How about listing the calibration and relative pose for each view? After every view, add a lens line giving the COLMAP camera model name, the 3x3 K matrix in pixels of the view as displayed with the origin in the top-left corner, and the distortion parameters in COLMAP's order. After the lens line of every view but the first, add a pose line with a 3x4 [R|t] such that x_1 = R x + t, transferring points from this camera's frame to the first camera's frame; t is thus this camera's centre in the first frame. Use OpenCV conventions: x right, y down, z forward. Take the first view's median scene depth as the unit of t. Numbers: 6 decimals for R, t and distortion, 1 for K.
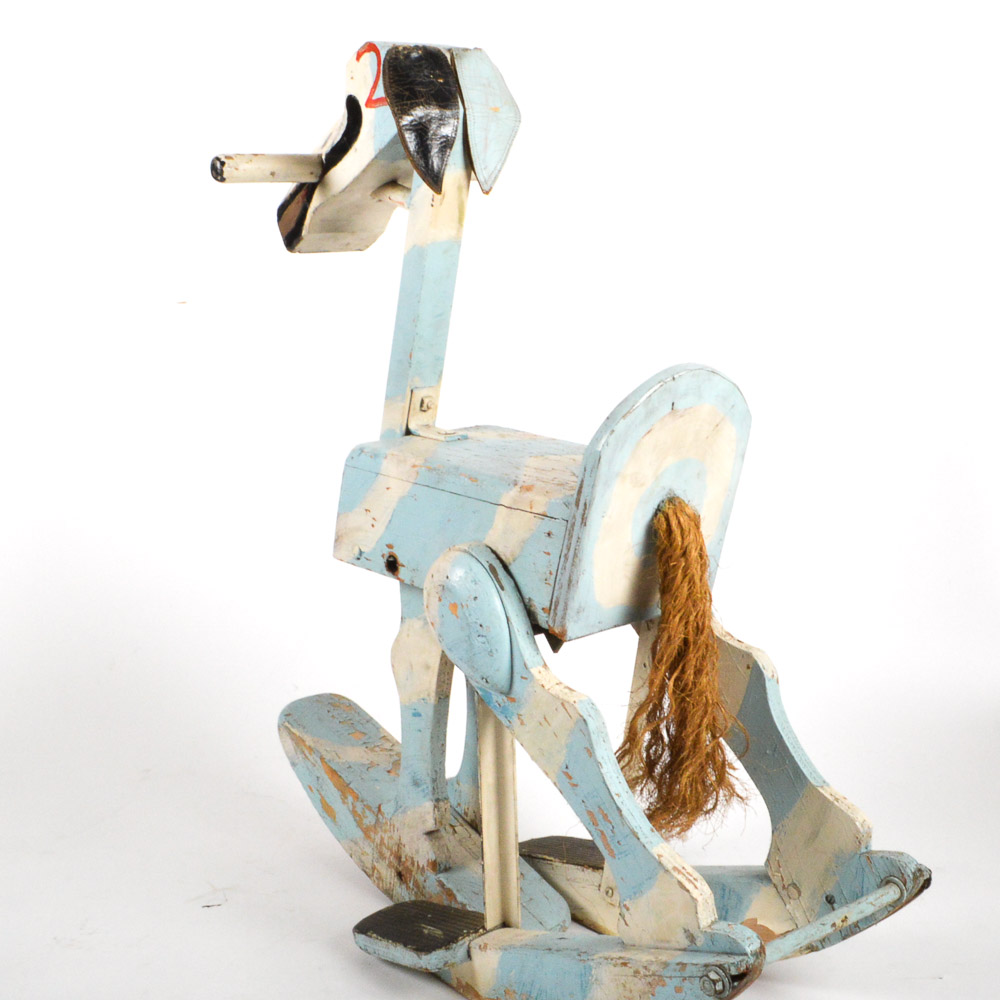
lens RADIAL K [[1515.6, 0, 593.8], [0, 1515.6, 501.2], [0, 0, 1]] dist [-0.083085, 0.003445]
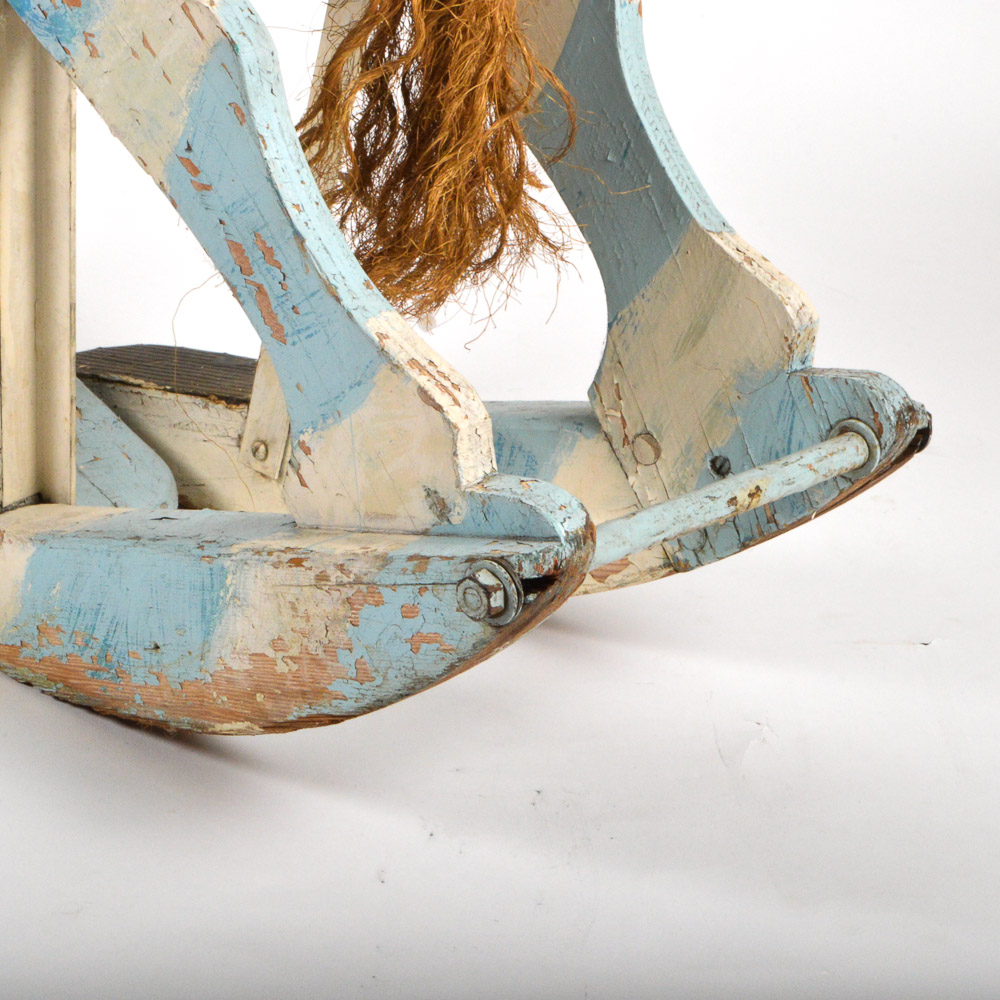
lens RADIAL K [[2987.0, 0, 500.0], [0, 2987.0, 500.0], [0, 0, 1]] dist [0.044112, 0.097474]
pose [[0.994127, 0.036432, 0.101907, -0.011680], [-0.058075, 0.974159, 0.218269, 0.070384], [-0.091322, -0.222906, 0.970553, 0.068659]]
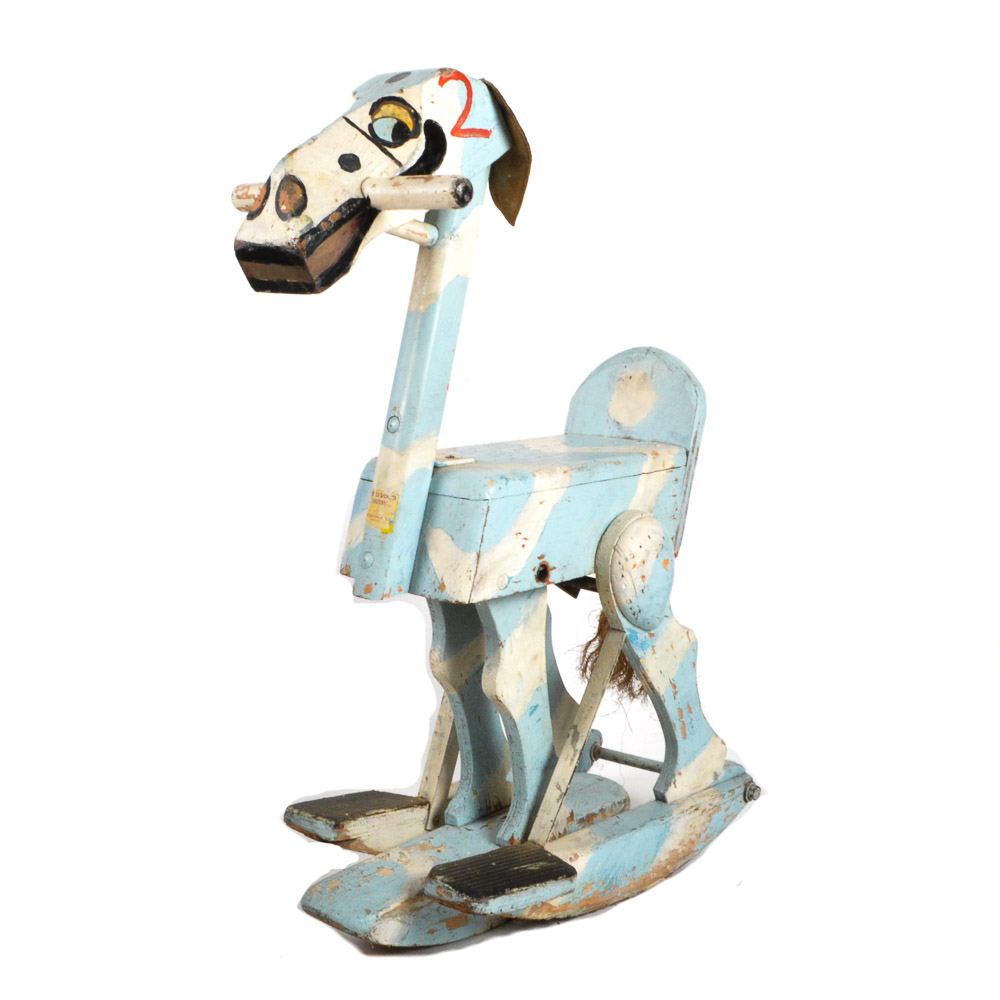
lens RADIAL K [[1428.6, 0, 500.0], [0, 1428.6, 500.0], [0, 0, 1]] dist [-0.029043, -0.041631]
pose [[-0.077917, -0.178710, 0.980812, -1.432832], [0.197443, 0.961550, 0.190885, -0.265965], [-0.977213, 0.208527, -0.039636, 1.369871]]
